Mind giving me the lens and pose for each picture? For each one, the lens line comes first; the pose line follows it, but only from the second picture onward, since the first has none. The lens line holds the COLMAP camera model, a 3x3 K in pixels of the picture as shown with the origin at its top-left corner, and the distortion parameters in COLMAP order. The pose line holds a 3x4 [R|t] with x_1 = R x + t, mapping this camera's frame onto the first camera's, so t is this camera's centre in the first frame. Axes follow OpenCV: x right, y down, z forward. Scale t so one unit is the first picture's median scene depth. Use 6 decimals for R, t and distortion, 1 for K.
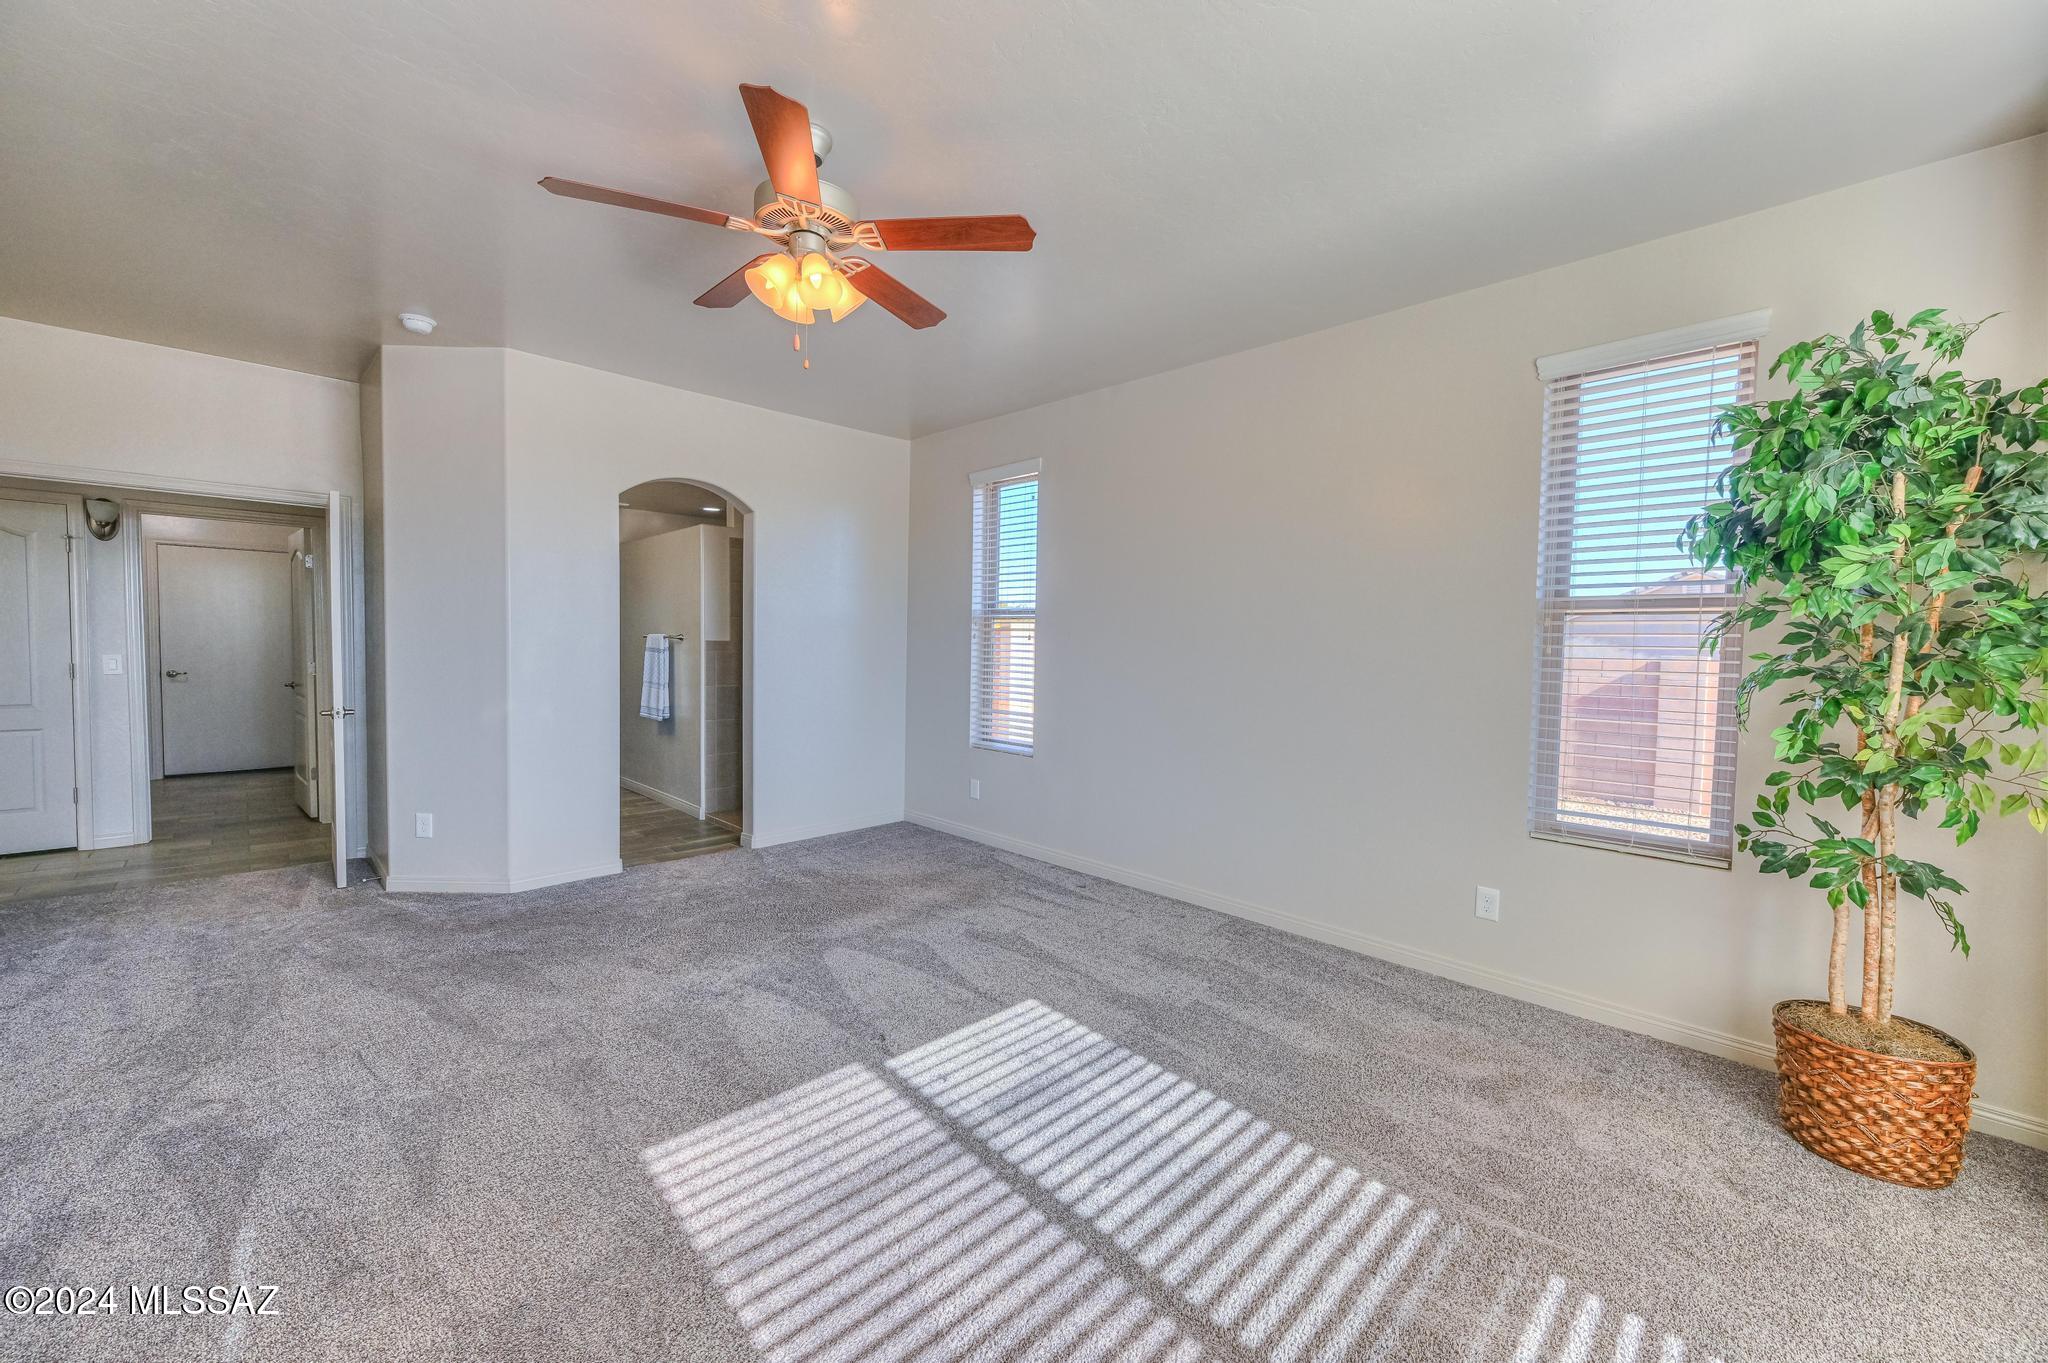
lens RADIAL K [[797.9, 0, 1018.7], [0, 797.9, 671.9], [0, 0, 1]] dist [-0.000922, -0.000244]
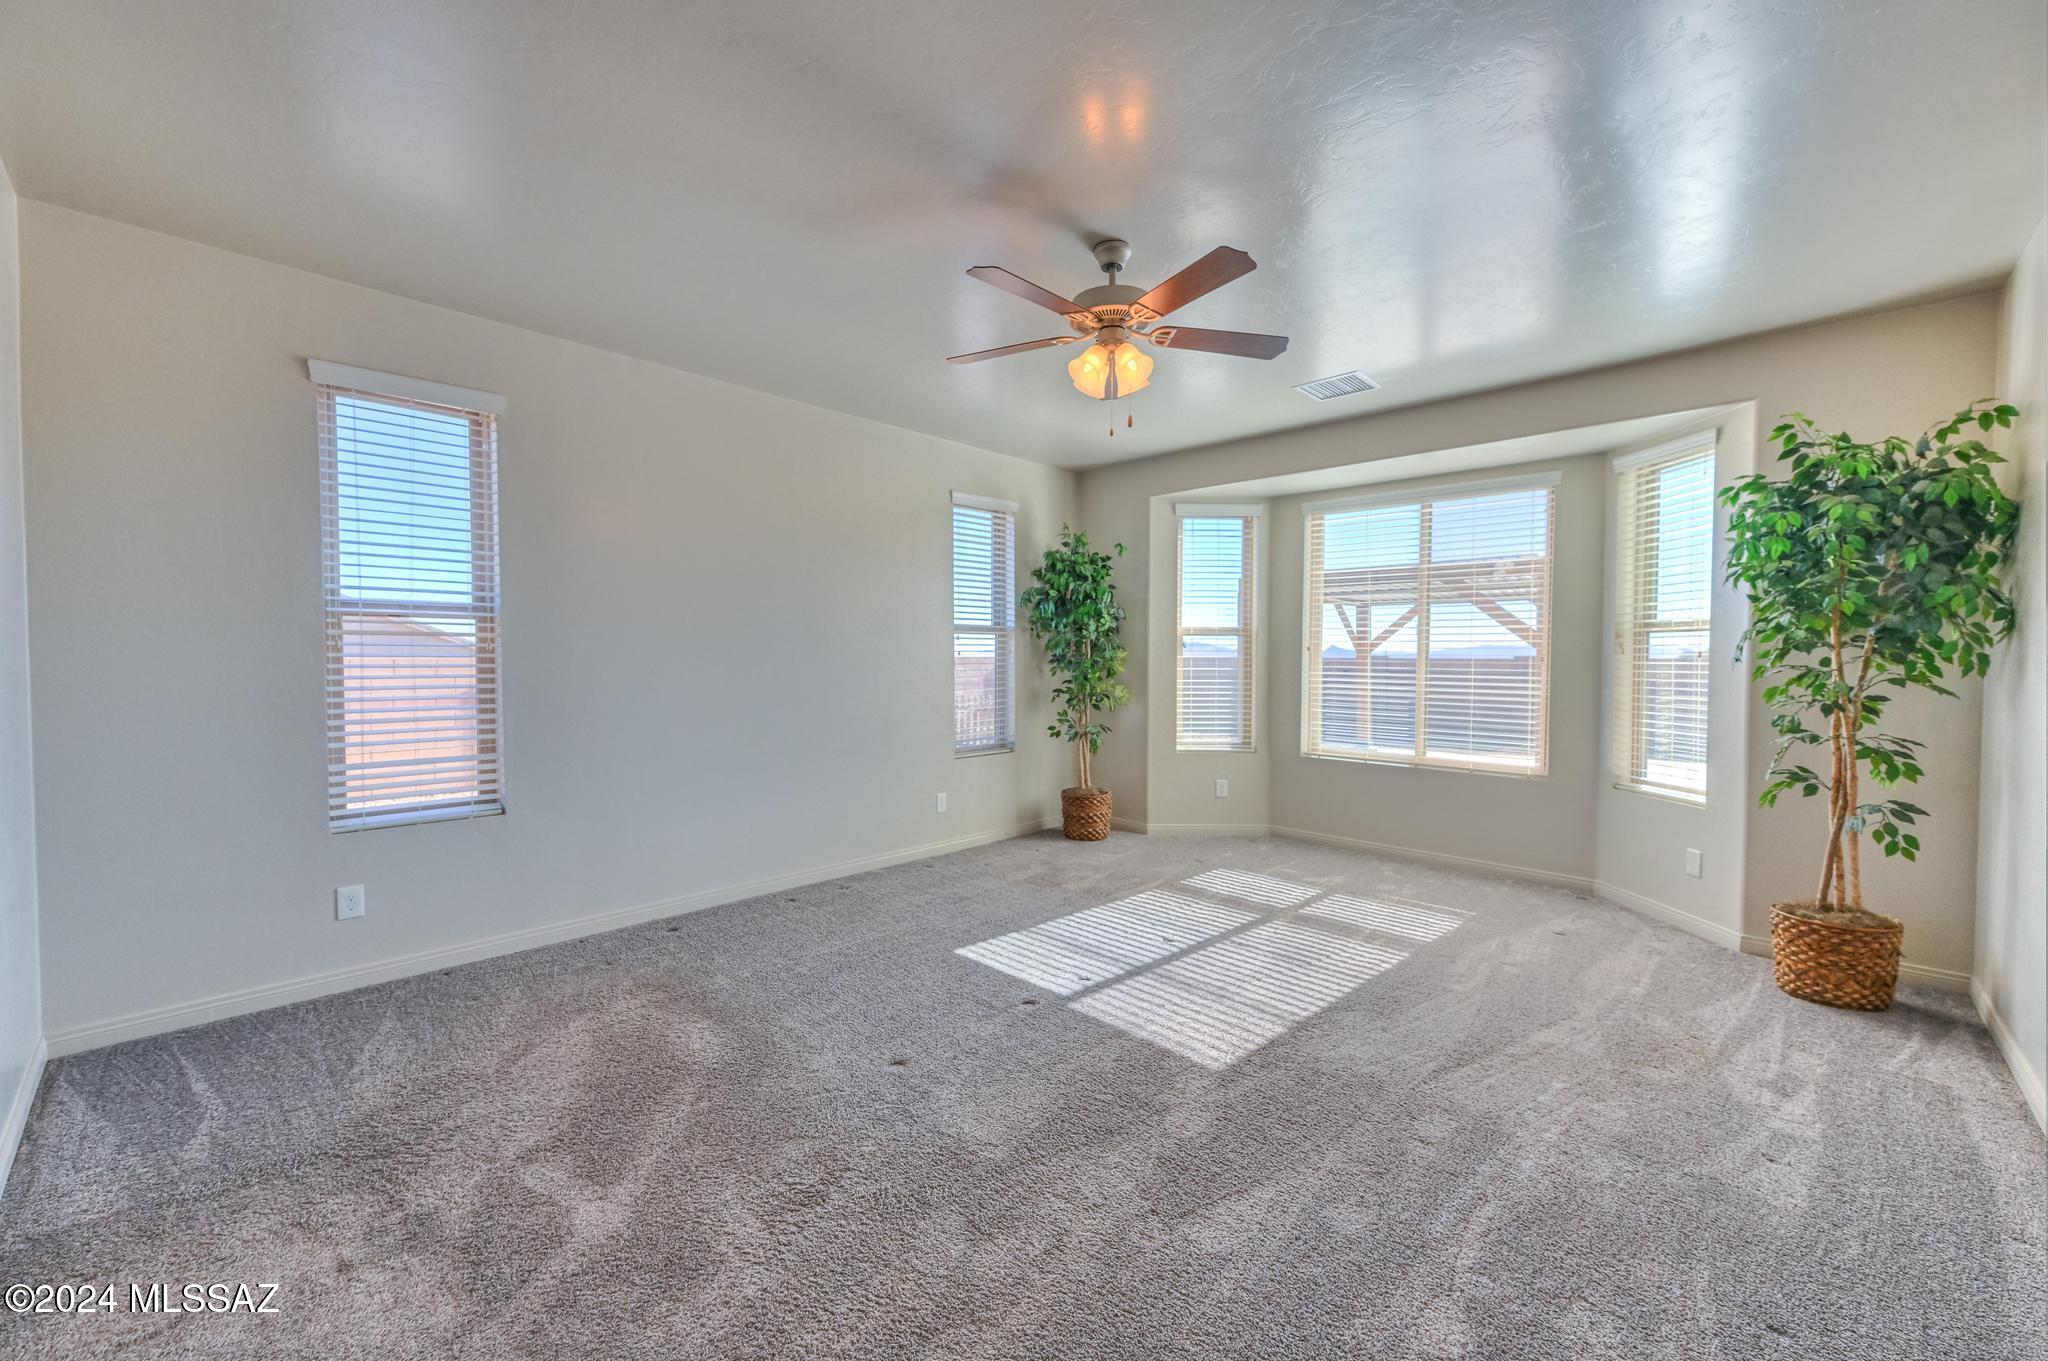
lens RADIAL K [[797.9, 0, 1018.7], [0, 797.9, 681.7], [0, 0, 1]] dist [-0.000922, -0.000244]
pose [[-0.031225, -0.038967, 0.998753, -1.390982], [0.042583, 0.998281, 0.040280, -0.040475], [-0.998605, 0.043788, -0.029512, 1.111669]]
